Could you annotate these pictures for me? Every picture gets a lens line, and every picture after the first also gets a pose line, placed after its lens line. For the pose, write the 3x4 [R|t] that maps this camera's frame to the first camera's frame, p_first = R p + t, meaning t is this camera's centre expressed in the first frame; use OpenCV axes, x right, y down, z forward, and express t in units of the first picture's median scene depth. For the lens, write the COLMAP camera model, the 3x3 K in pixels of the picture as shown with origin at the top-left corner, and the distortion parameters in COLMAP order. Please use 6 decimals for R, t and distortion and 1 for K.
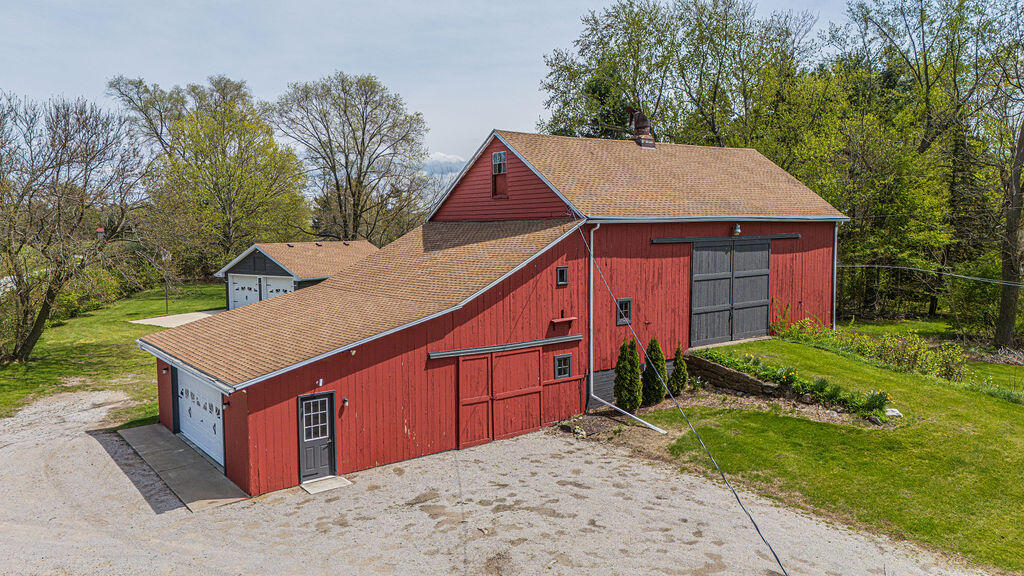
lens RADIAL K [[754.4, 0, 512.1], [0, 754.4, 287.1], [0, 0, 1]] dist [0.009870, 0.003182]
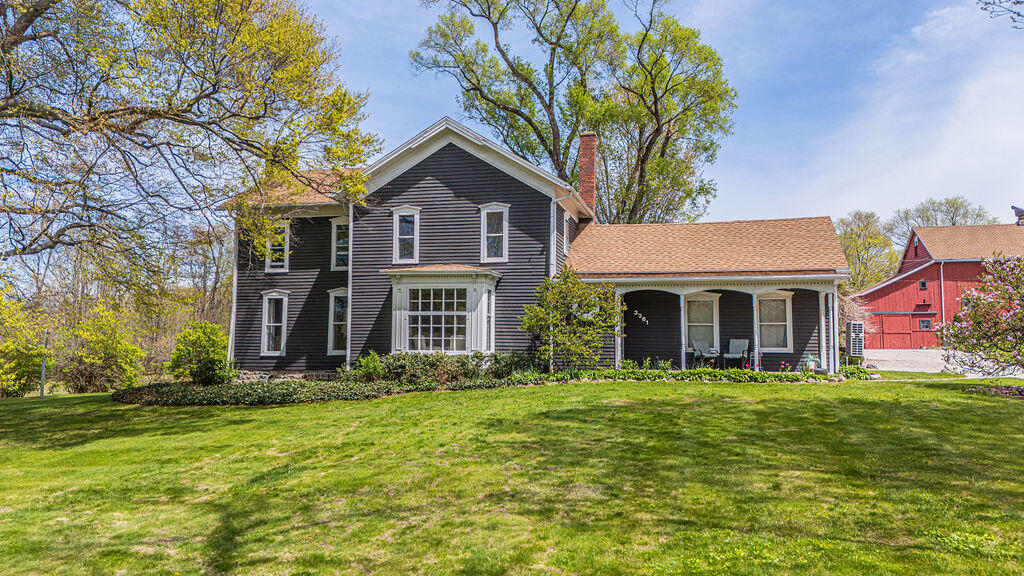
lens RADIAL K [[754.4, 0, 512.2], [0, 754.4, 287.6], [0, 0, 1]] dist [0.009870, 0.003182]
pose [[0.627495, -0.053231, -0.776799, 1.074912], [-0.076737, 0.988575, -0.129731, 0.390674], [0.774830, 0.141015, 0.616241, -1.416671]]
